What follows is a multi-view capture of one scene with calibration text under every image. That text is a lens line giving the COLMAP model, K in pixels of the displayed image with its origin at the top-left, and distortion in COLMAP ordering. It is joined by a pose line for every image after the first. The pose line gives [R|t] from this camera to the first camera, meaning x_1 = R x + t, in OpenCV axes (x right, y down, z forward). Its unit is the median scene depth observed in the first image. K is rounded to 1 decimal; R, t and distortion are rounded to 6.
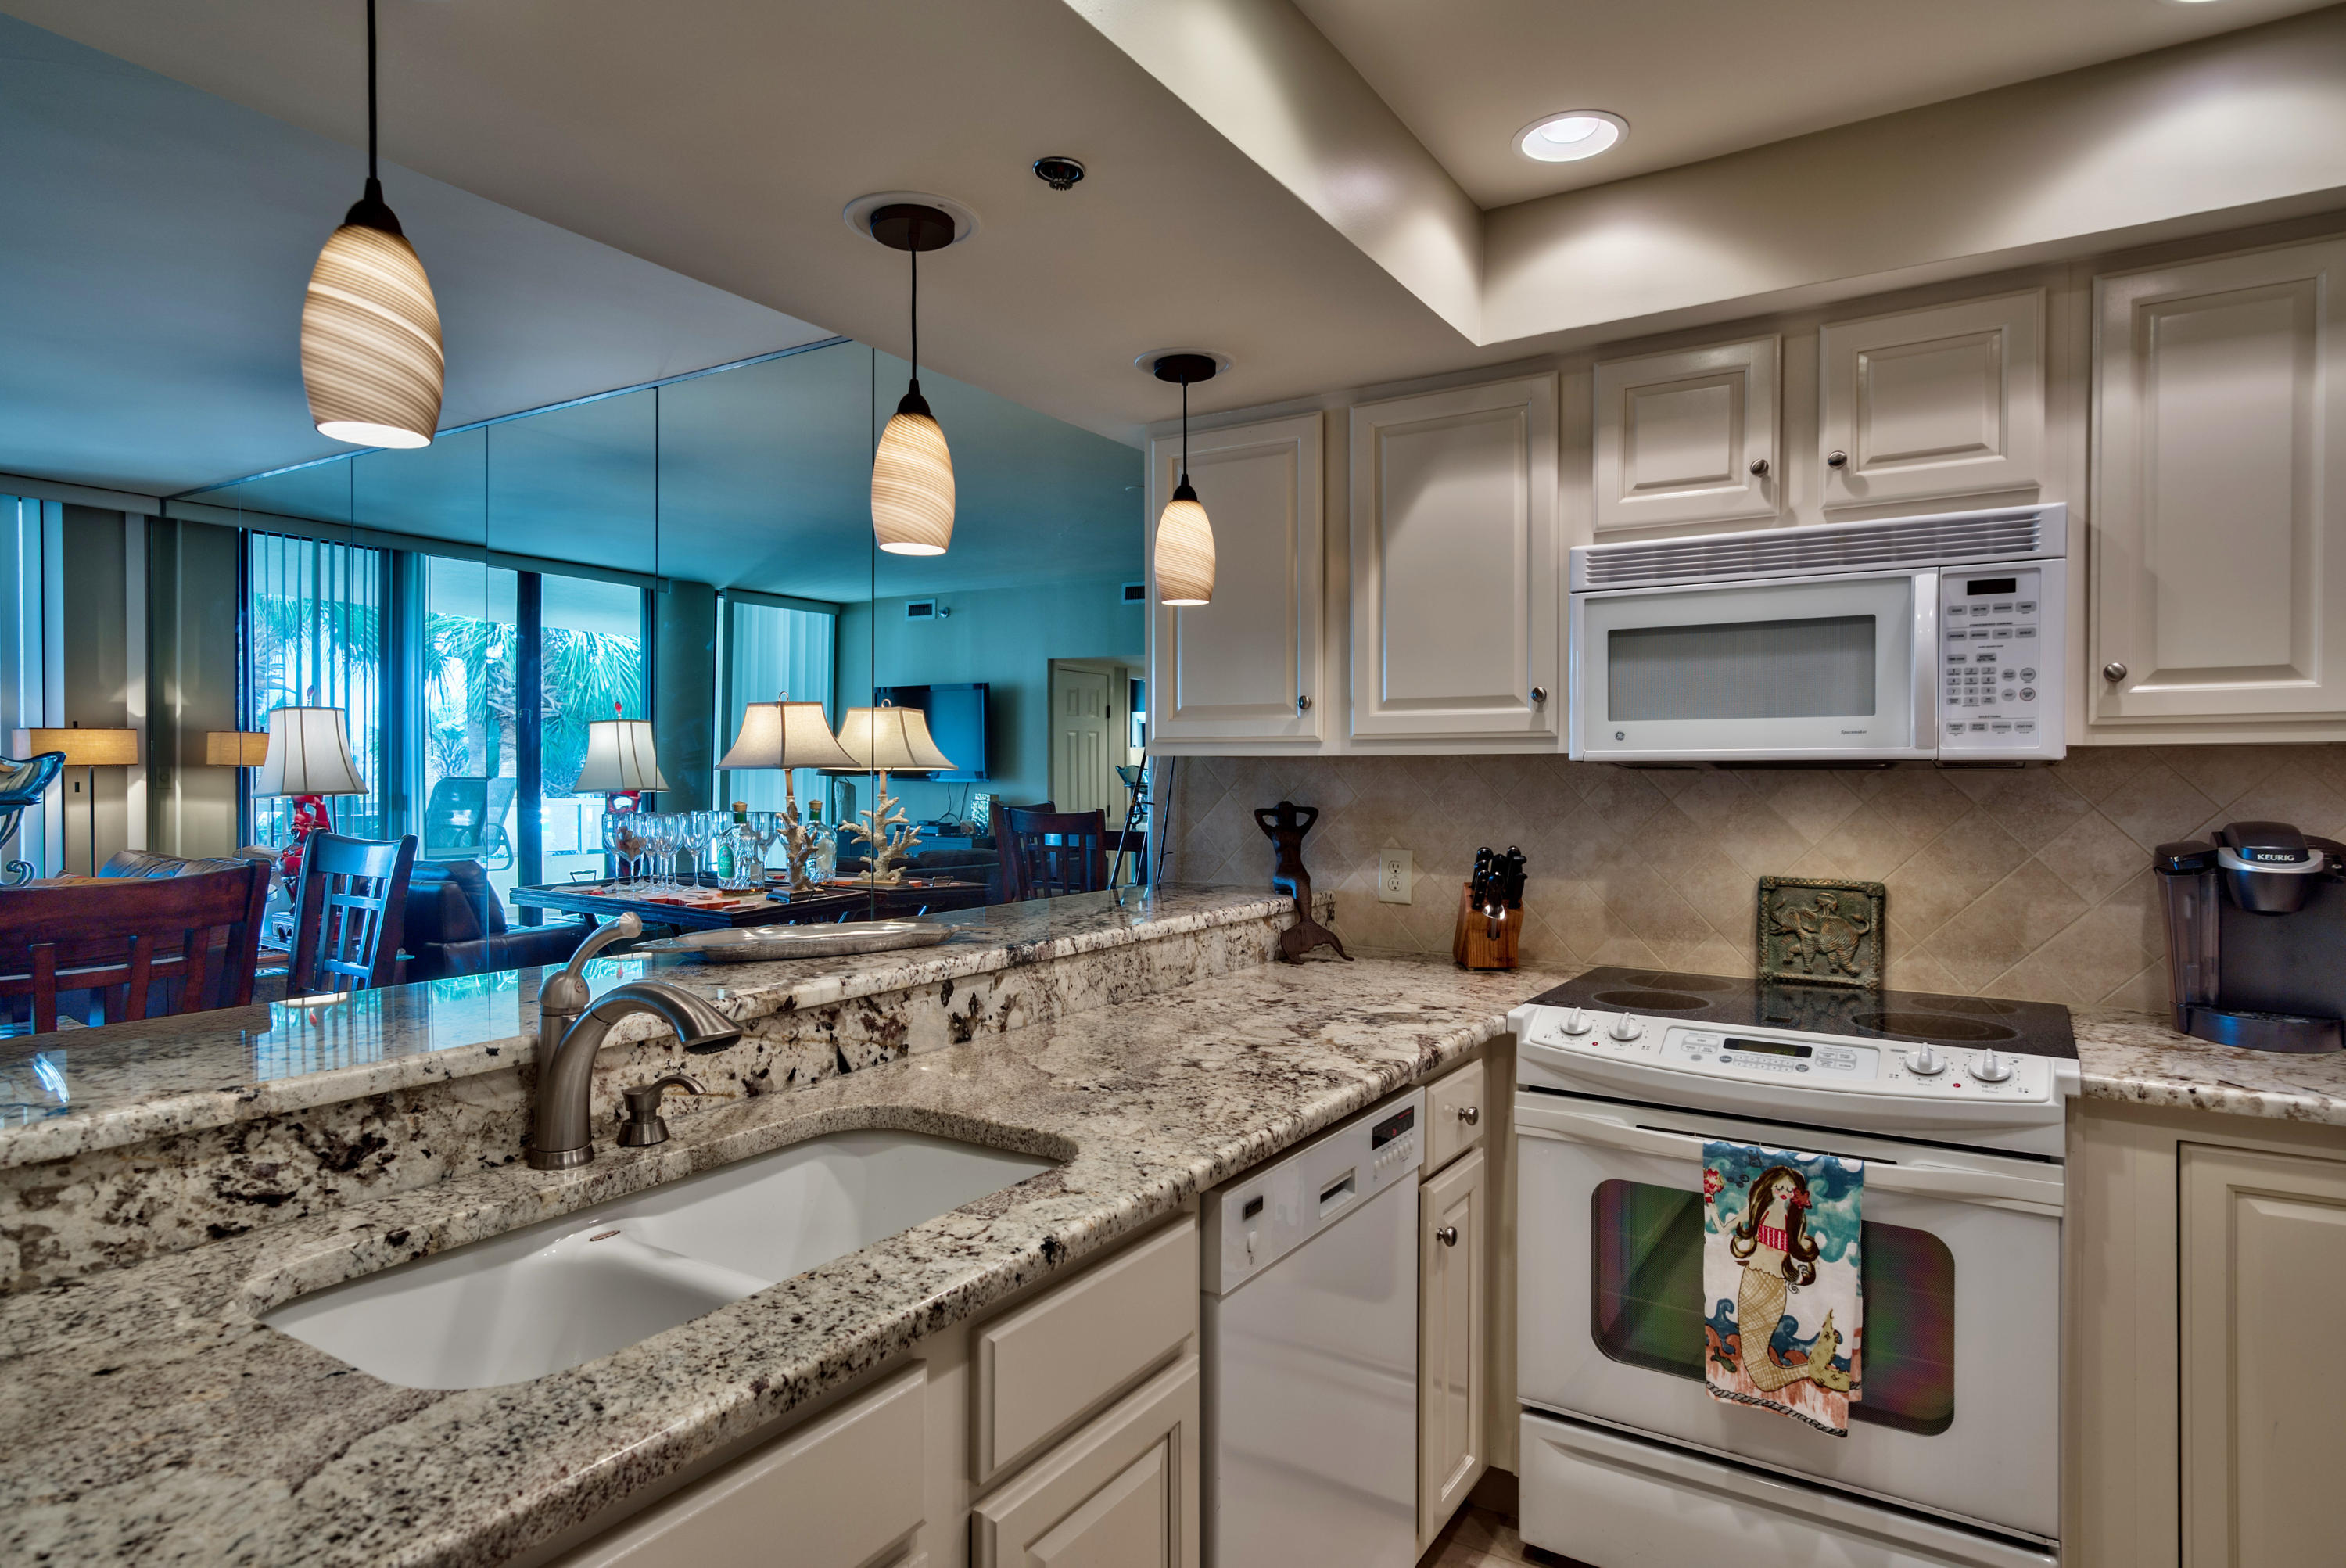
lens RADIAL K [[1290.4, 0, 1144.0], [0, 1290.4, 769.7], [0, 0, 1]] dist [0.015401, -0.000364]
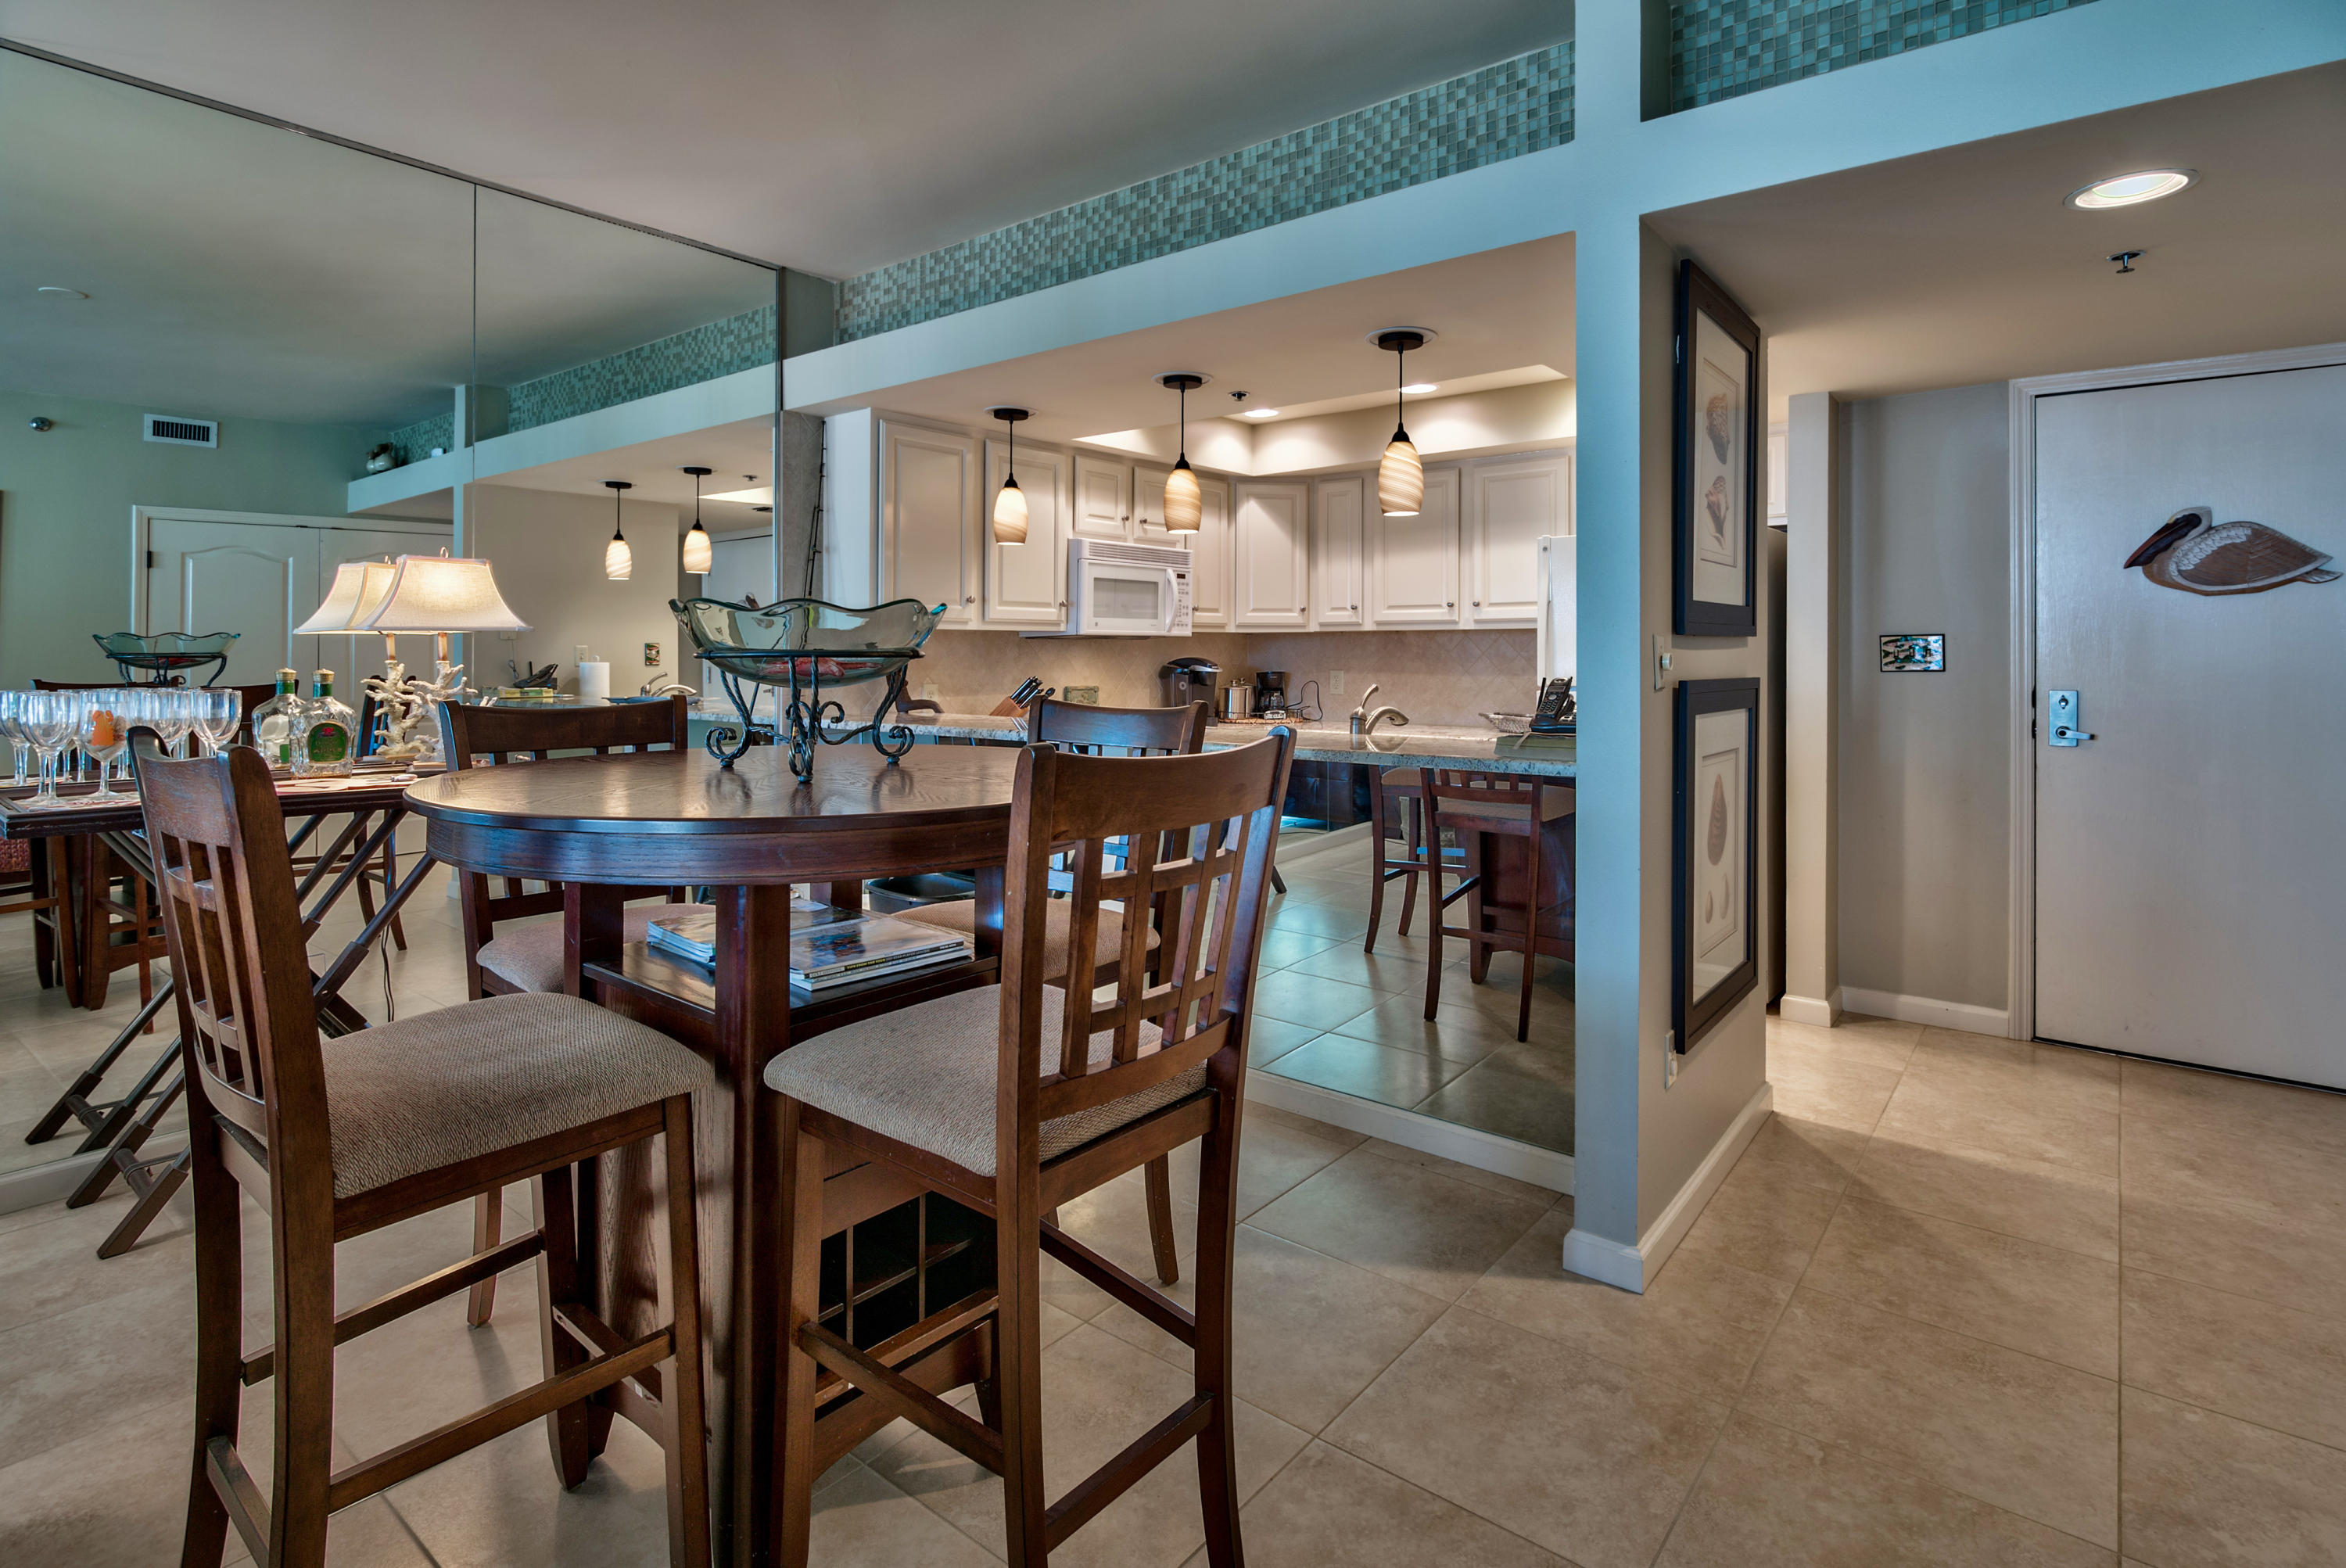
lens RADIAL K [[1166.2, 0, 1163.9], [0, 1166.2, 653.5], [0, 0, 1]] dist [0.003944, 0.000725]
pose [[0.108477, -0.005001, 0.994086, -1.565906], [-0.001296, 0.999986, 0.005172, 0.014495], [-0.994098, -0.001850, 0.108469, 0.612437]]
